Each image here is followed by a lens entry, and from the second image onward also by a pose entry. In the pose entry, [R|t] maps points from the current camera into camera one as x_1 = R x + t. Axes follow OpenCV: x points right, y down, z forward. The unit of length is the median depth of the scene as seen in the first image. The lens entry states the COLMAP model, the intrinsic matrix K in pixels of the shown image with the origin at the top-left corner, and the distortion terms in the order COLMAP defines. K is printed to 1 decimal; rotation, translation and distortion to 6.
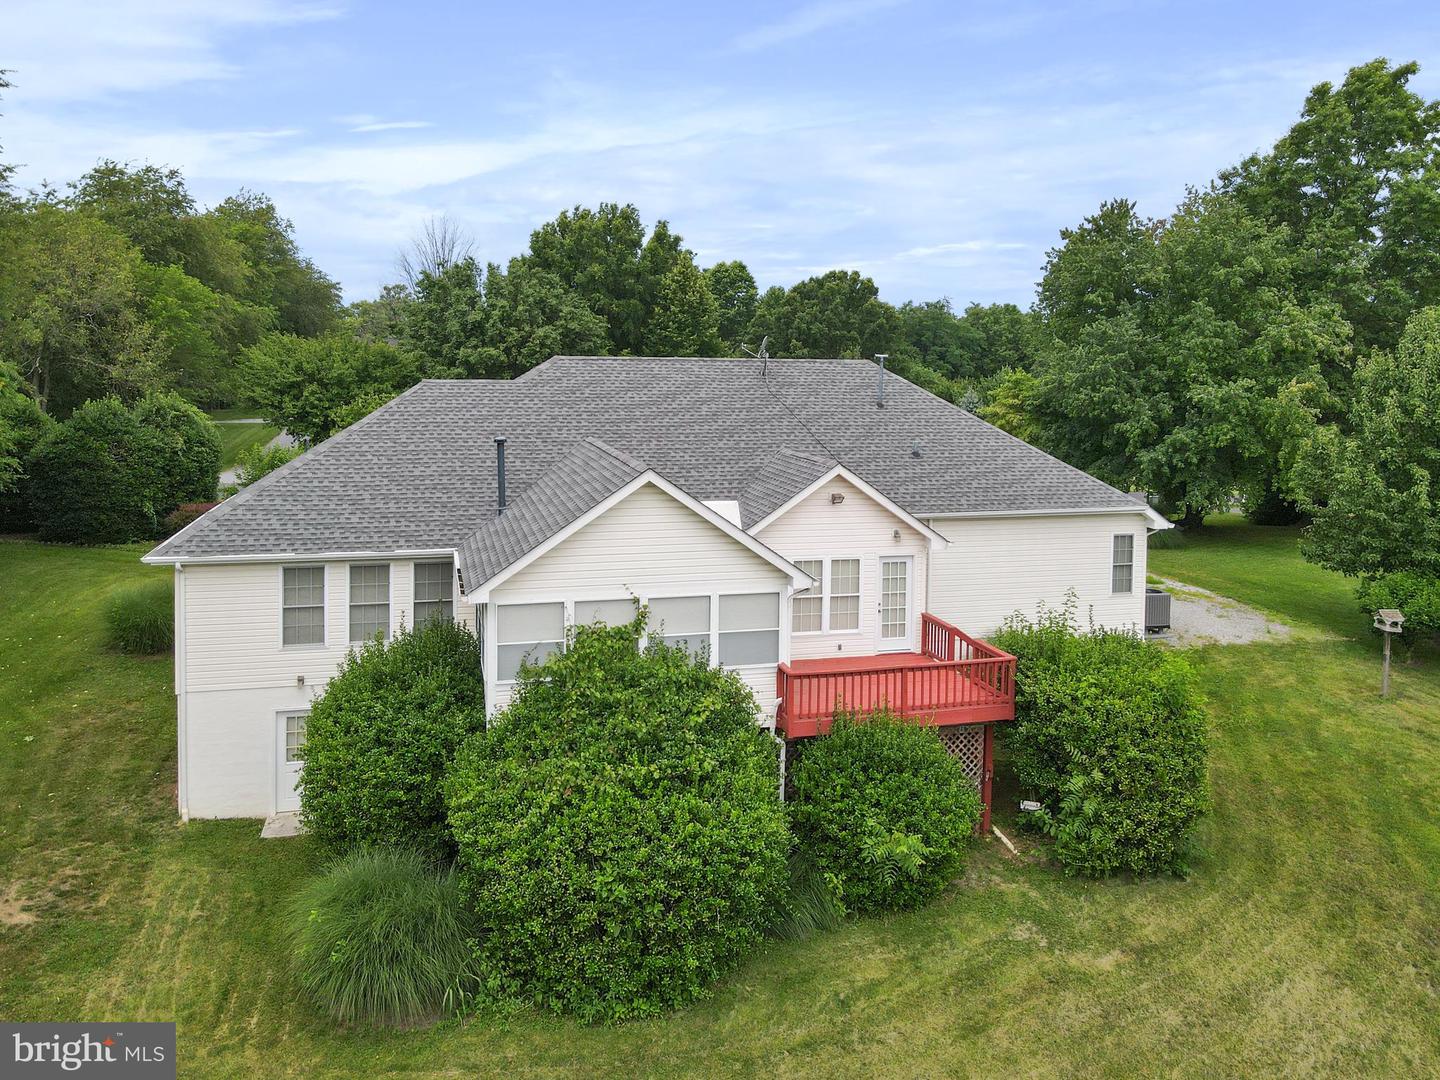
lens RADIAL K [[1093.2, 0, 712.6], [0, 1093.2, 426.8], [0, 0, 1]] dist [0.021937, -0.011222]
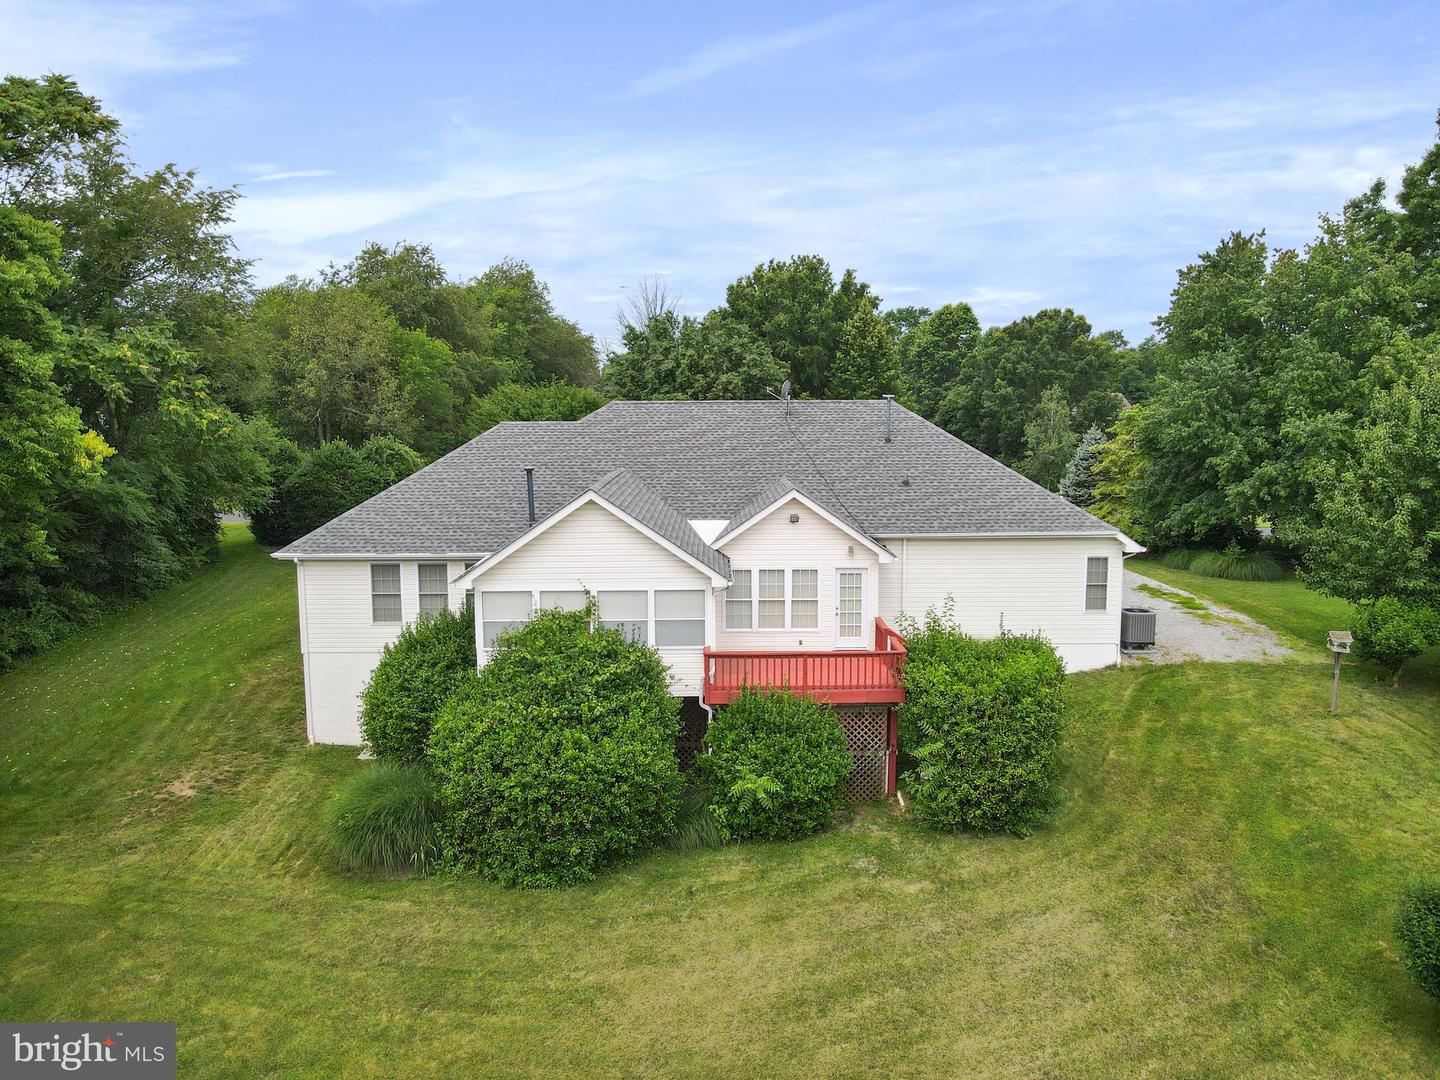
lens RADIAL K [[1053.2, 0, 719.2], [0, 1053.2, 542.2], [0, 0, 1]] dist [0.004710, 0.021538]
pose [[0.968386, 0.016506, -0.248911, 0.287525], [0.001164, 0.997499, 0.070677, 0.009444], [0.249455, -0.068732, 0.965944, -0.115317]]
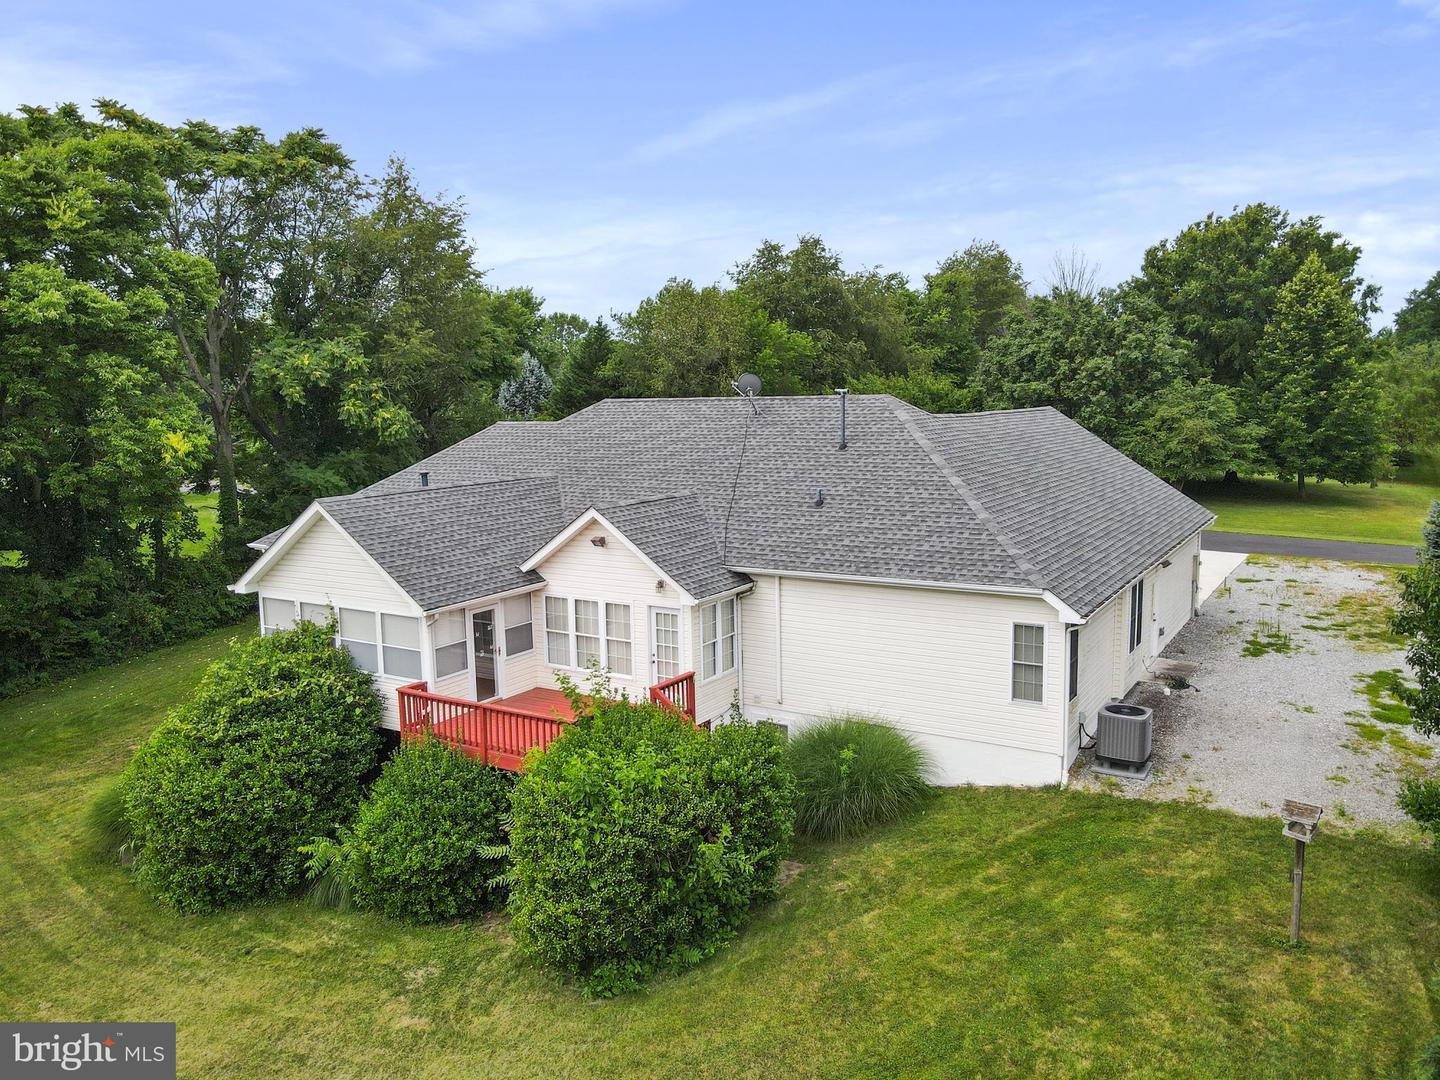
lens RADIAL K [[1053.2, 0, 732.4], [0, 1053.2, 541.4], [0, 0, 1]] dist [0.004710, 0.021538]
pose [[0.688034, 0.075029, -0.721789, 0.797178], [-0.017911, 0.996094, 0.086469, -0.017544], [0.725457, -0.046566, 0.686691, 0.386720]]
